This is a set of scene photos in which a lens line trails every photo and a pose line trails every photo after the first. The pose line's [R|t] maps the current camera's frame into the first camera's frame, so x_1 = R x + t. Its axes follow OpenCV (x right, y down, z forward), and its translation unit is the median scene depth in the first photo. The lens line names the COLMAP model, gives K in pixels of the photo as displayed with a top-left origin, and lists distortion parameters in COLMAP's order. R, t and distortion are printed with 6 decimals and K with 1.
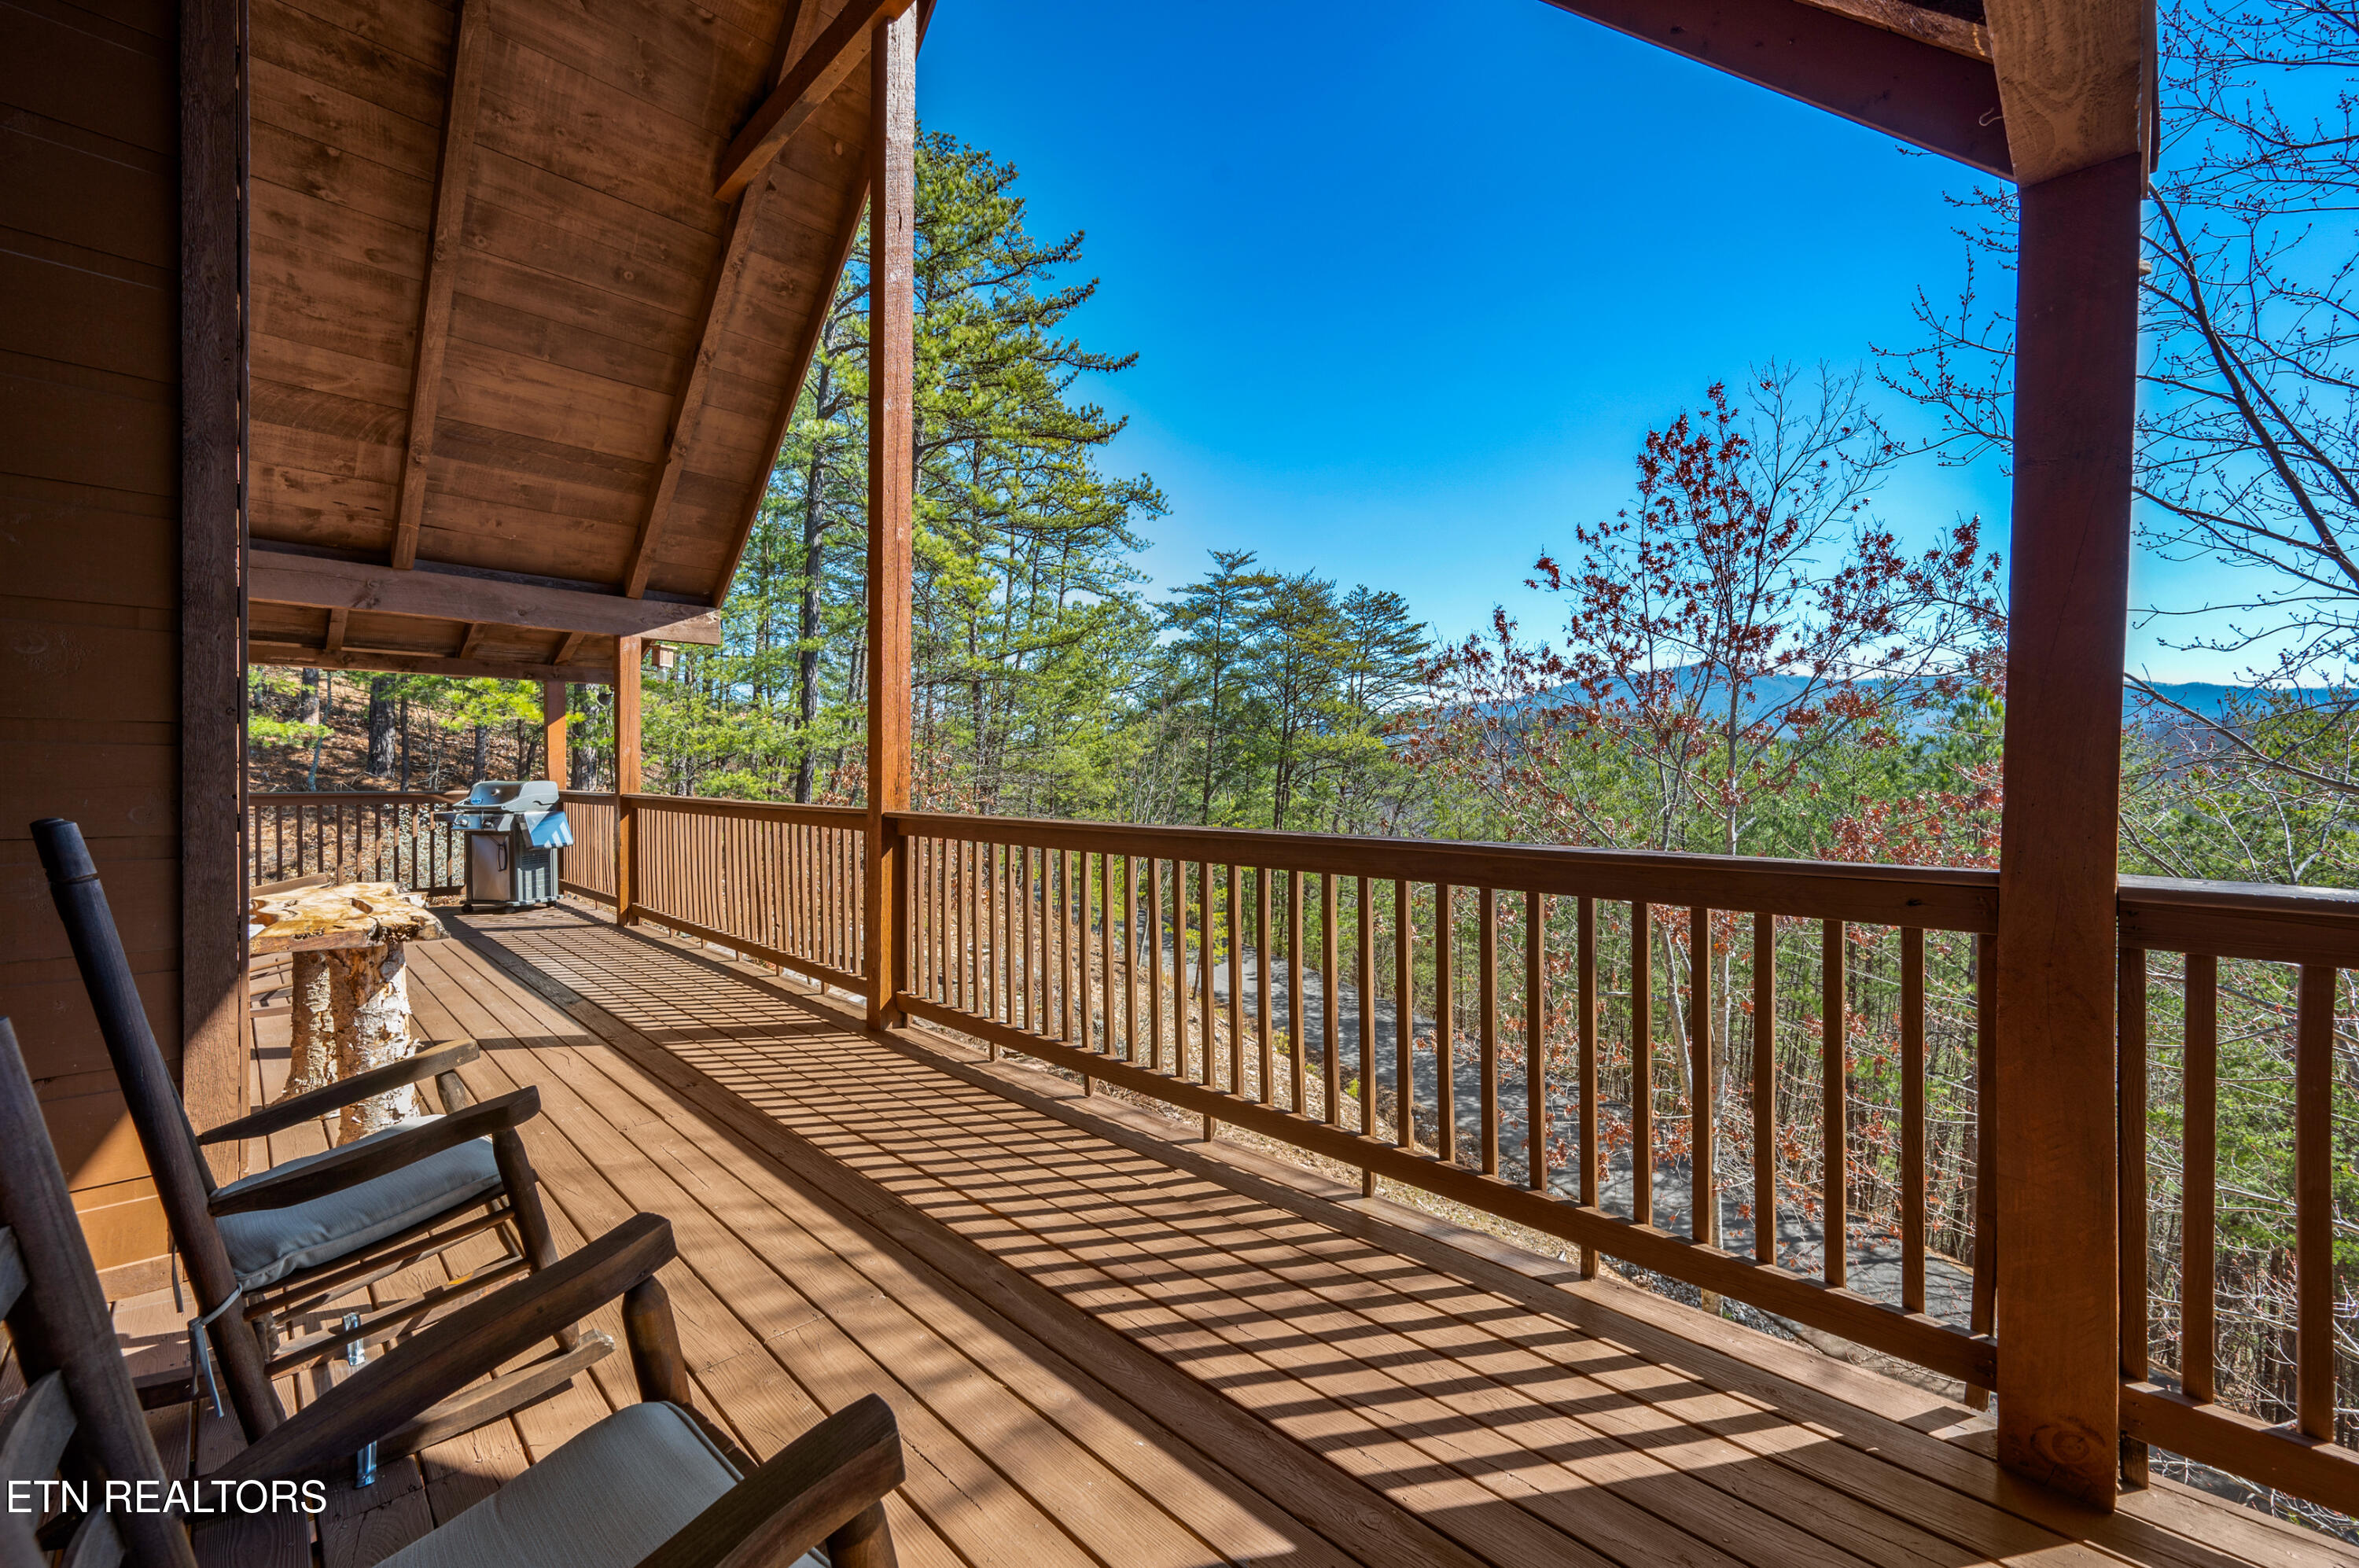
lens RADIAL K [[937.1, 0, 1172.5], [0, 937.1, 780.5], [0, 0, 1]] dist [0.001176, -0.000613]
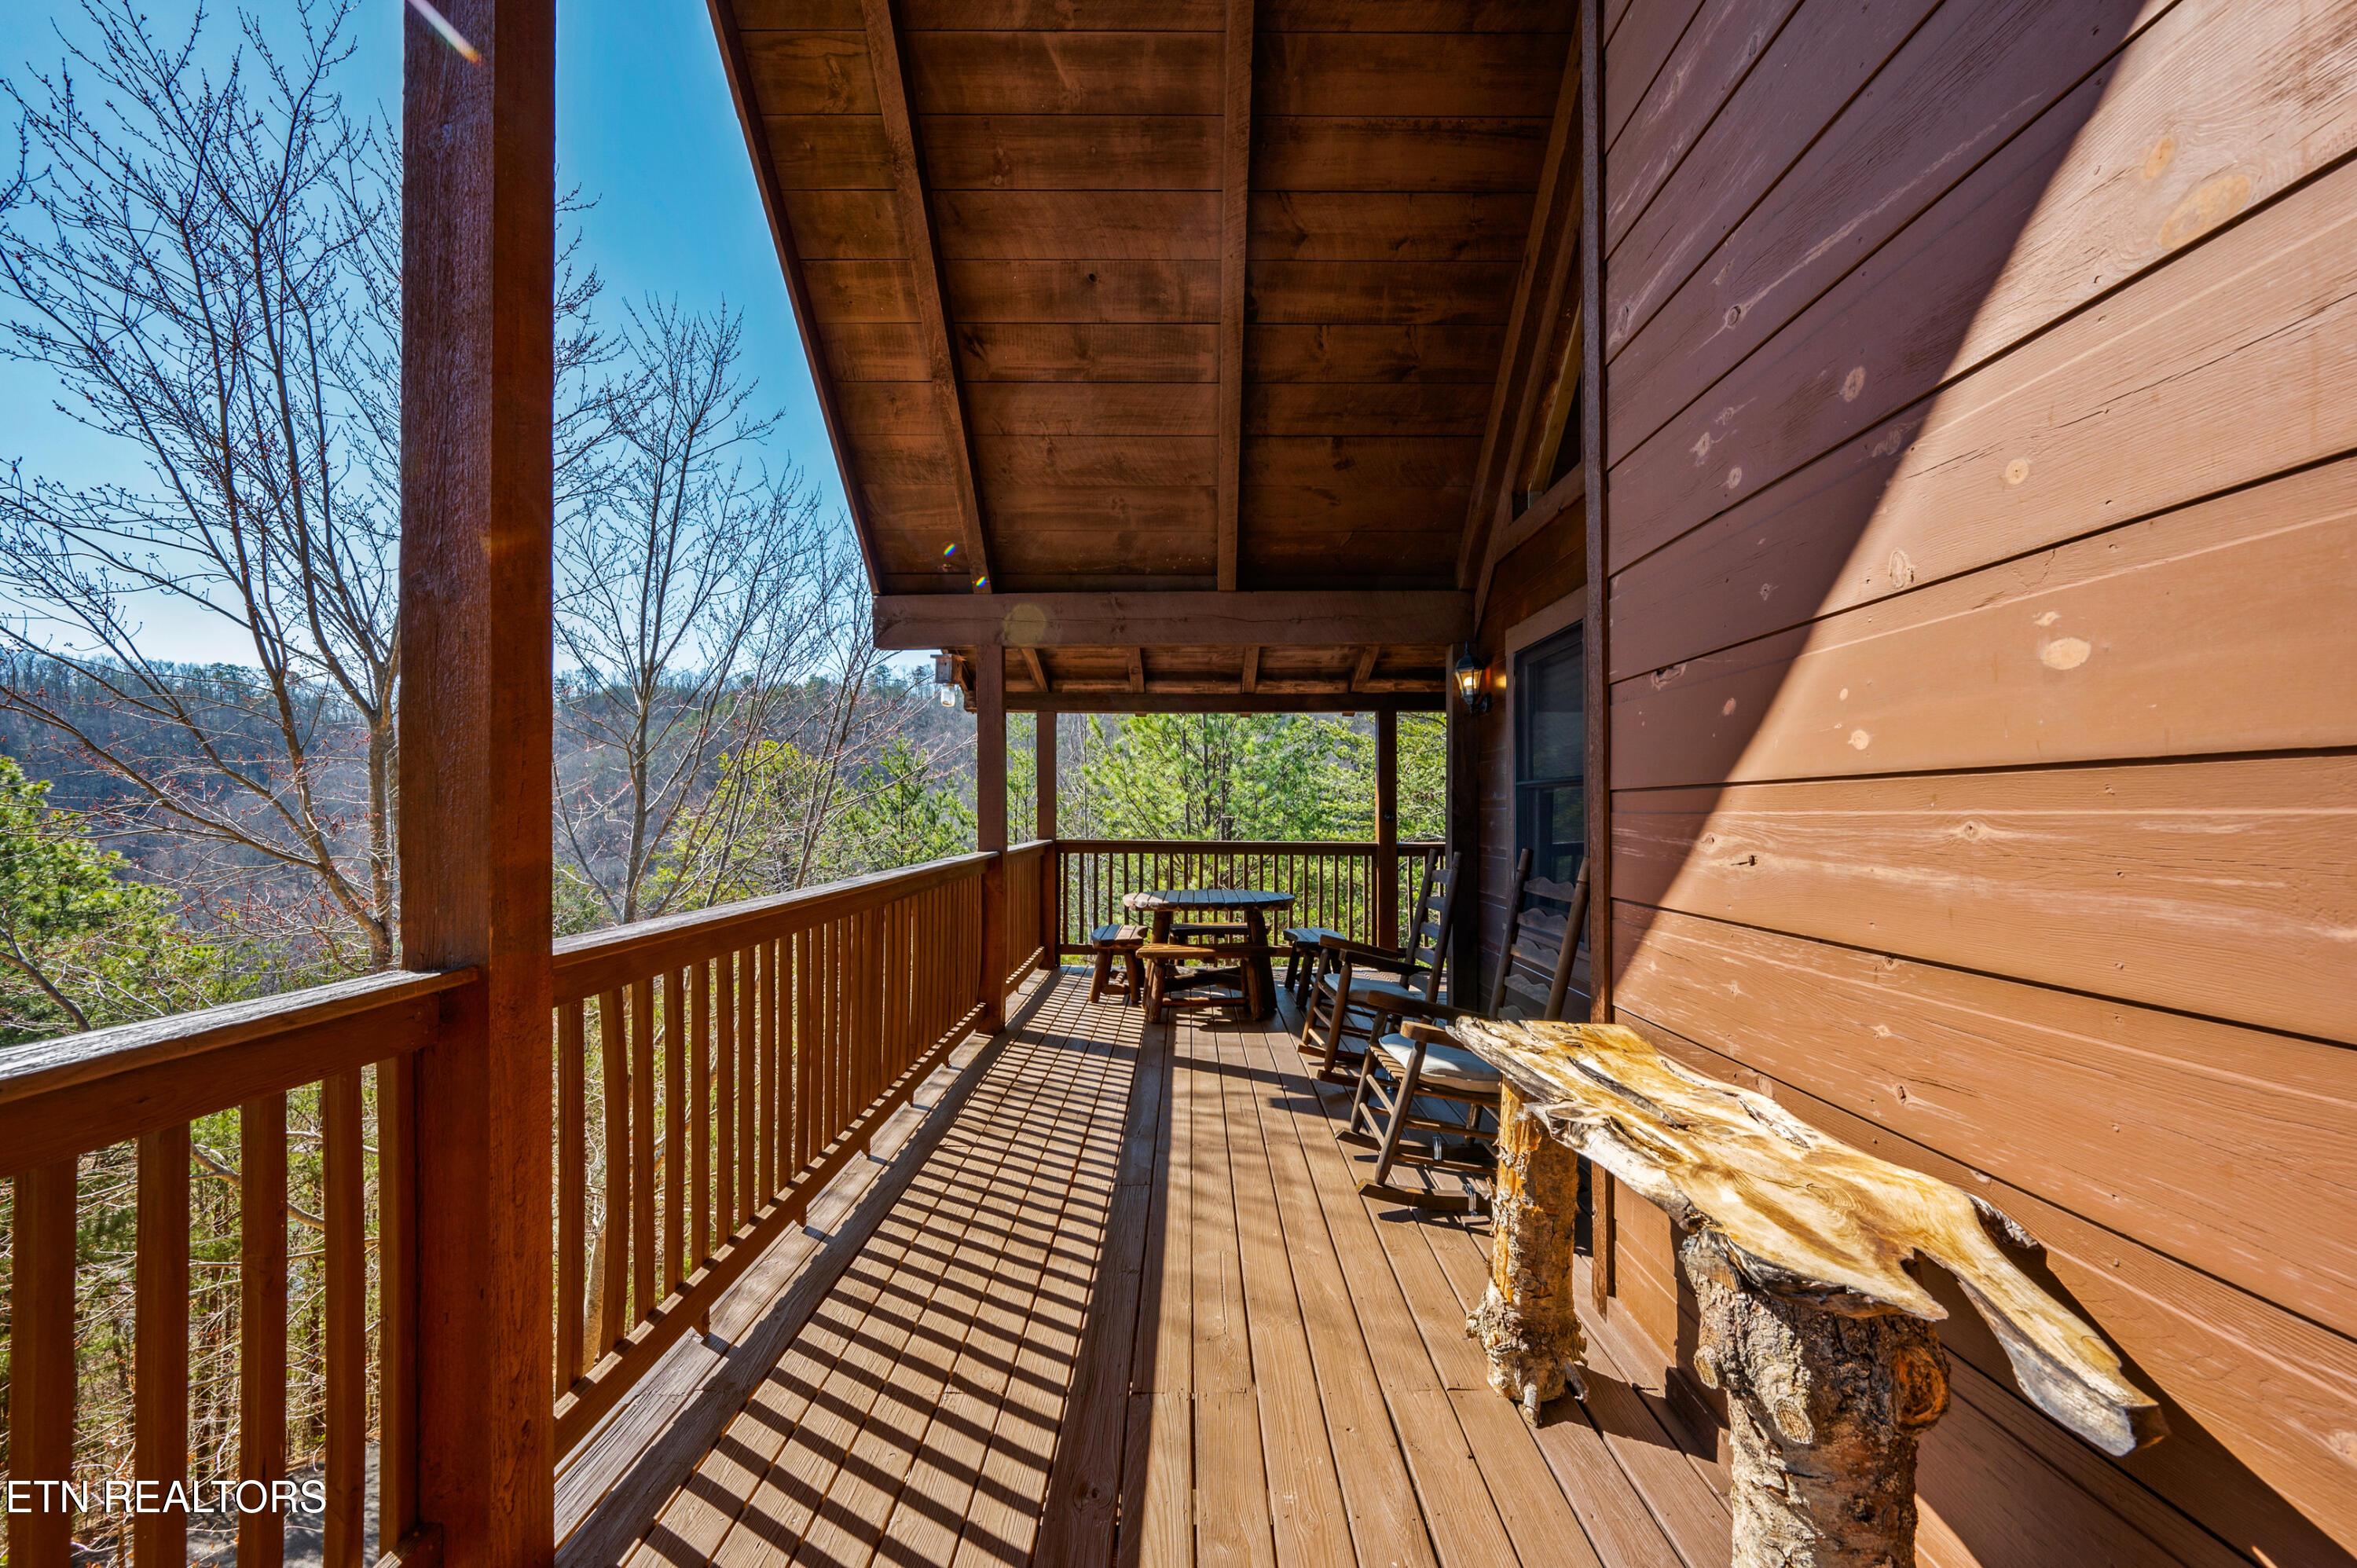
lens RADIAL K [[1064.5, 0, 1178.2], [0, 1064.5, 790.0], [0, 0, 1]] dist [0.000677, 0.000015]
pose [[-0.700666, 0.011530, 0.713396, -0.452731], [0.010703, 0.999927, -0.005650, -0.016705], [-0.713409, 0.003677, -0.700738, 0.647738]]
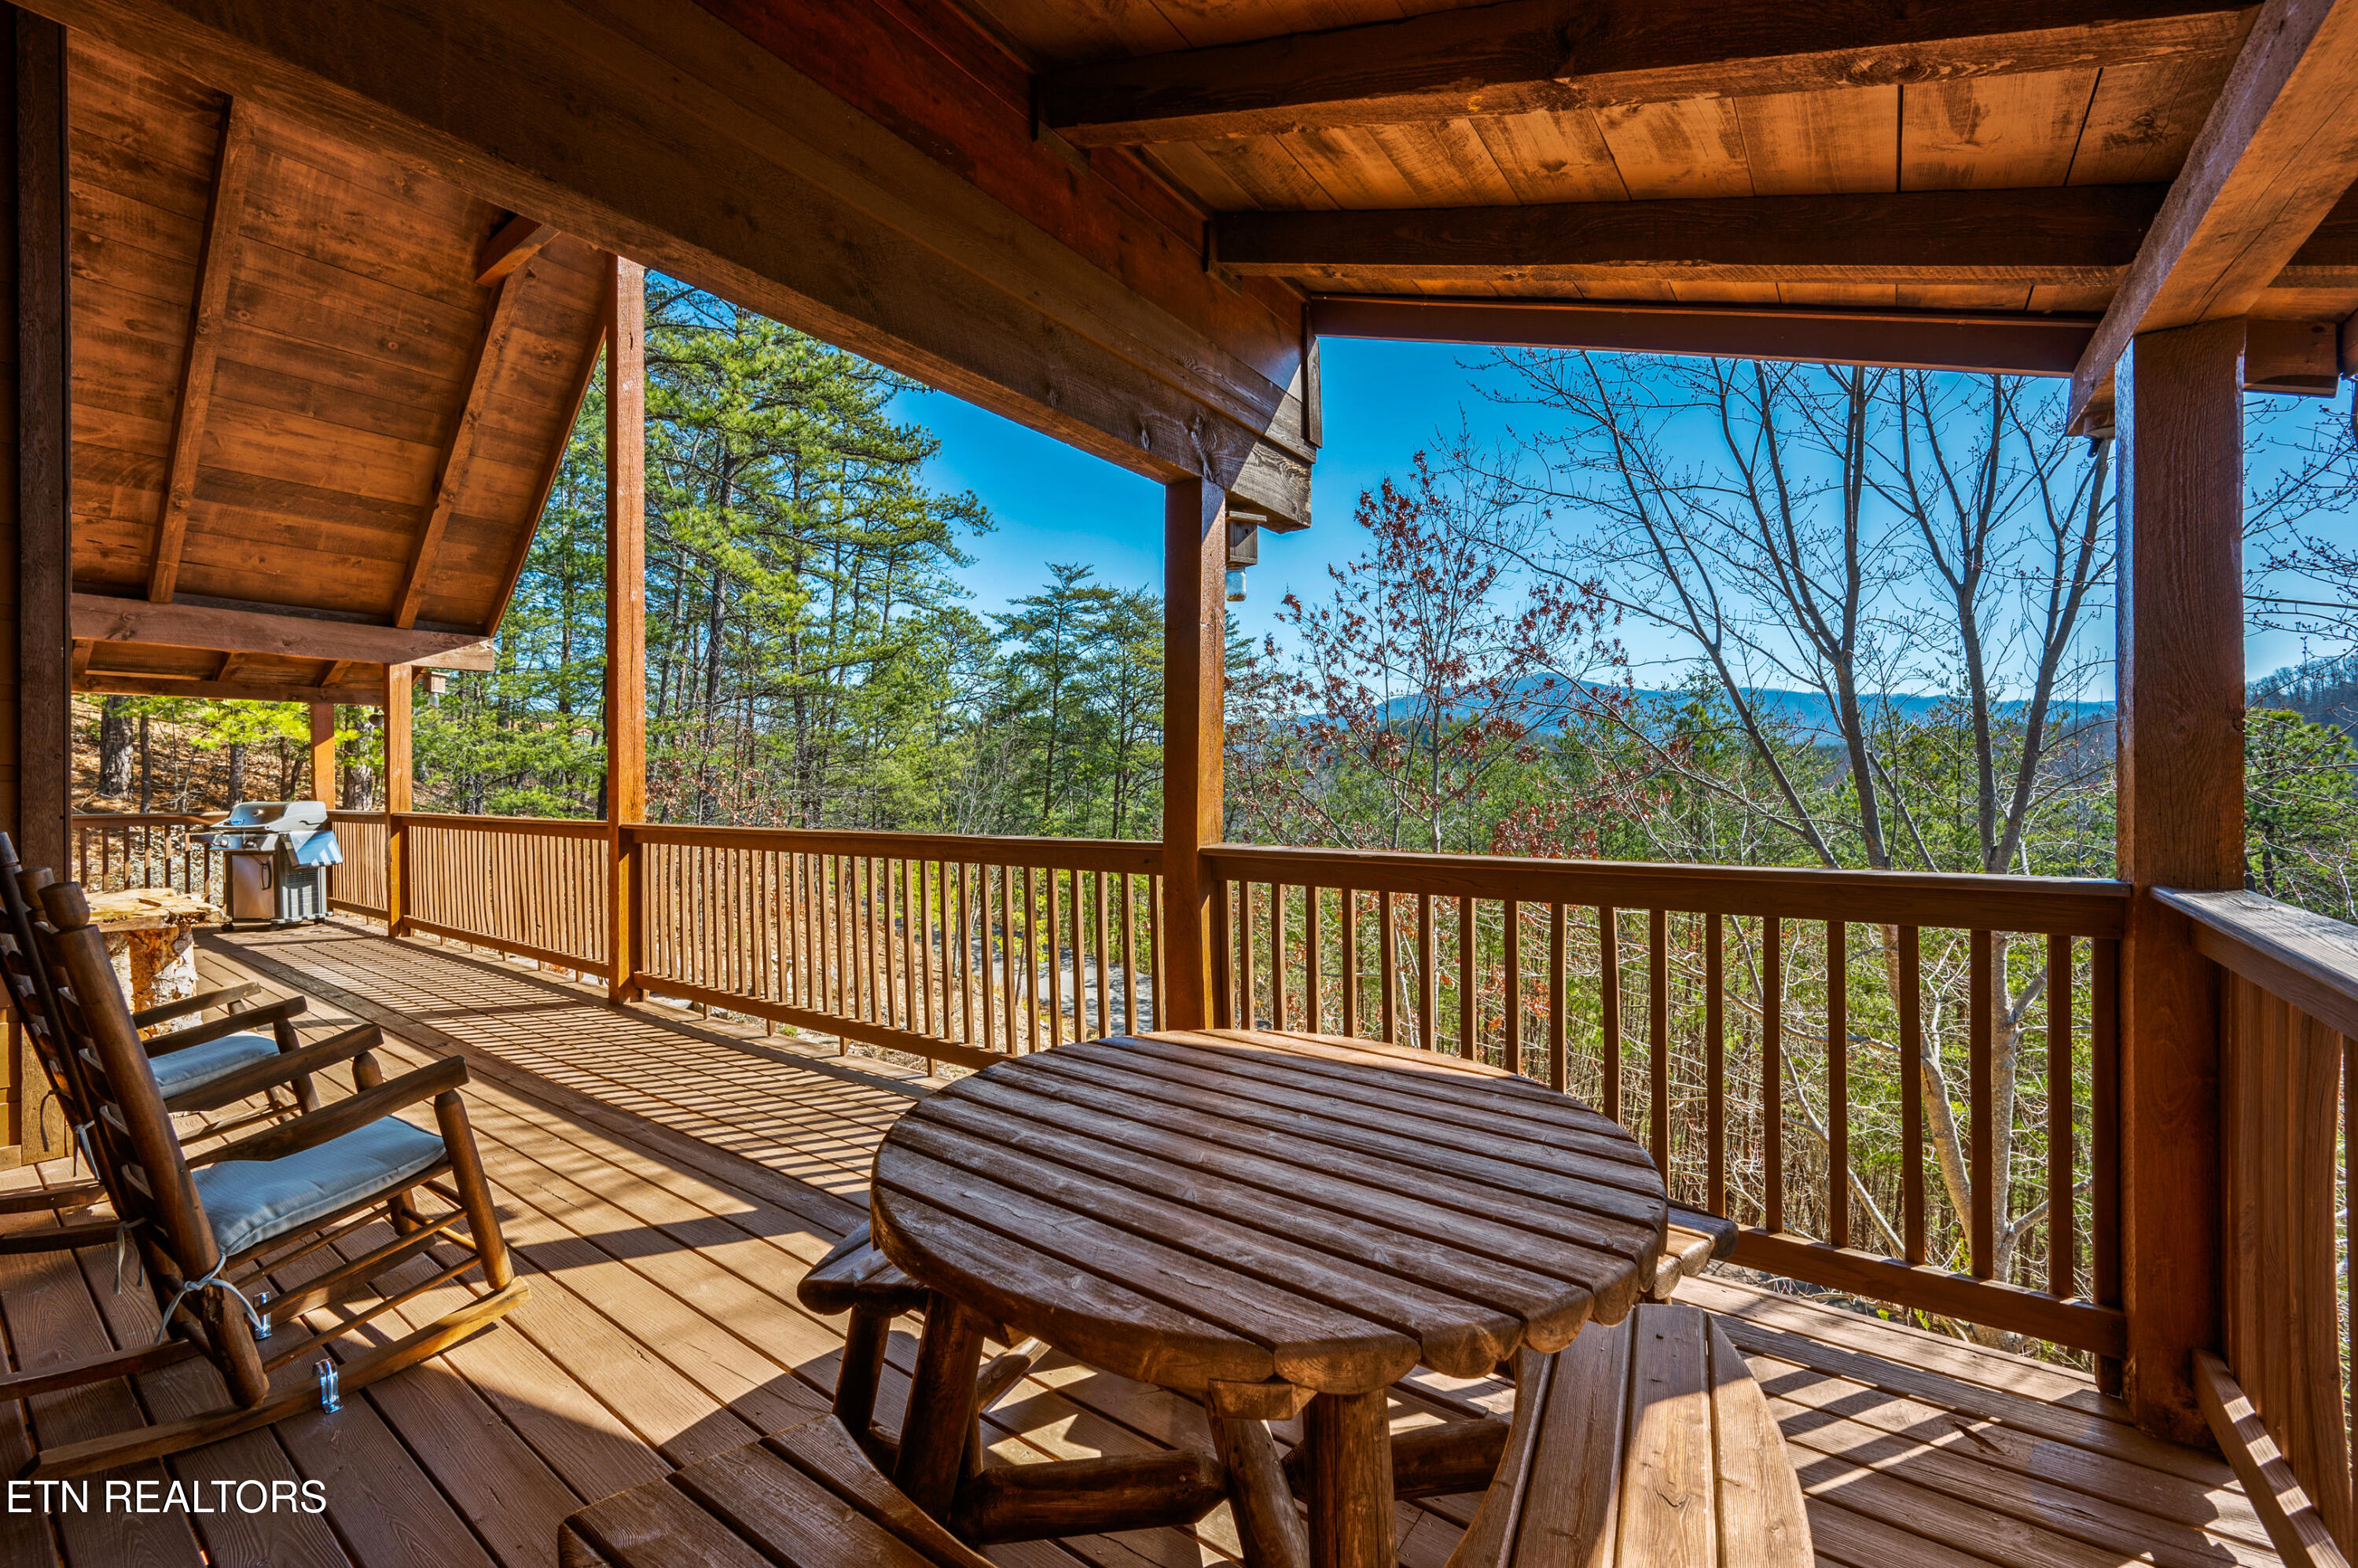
lens RADIAL K [[948.7, 0, 1159.8], [0, 948.7, 784.5], [0, 0, 1]] dist [-0.000045, 0.000101]
pose [[0.990344, -0.009917, 0.138278, 0.124822], [0.010869, 0.999922, -0.006129, -0.001638], [-0.138207, 0.007572, 0.990374, -0.183975]]
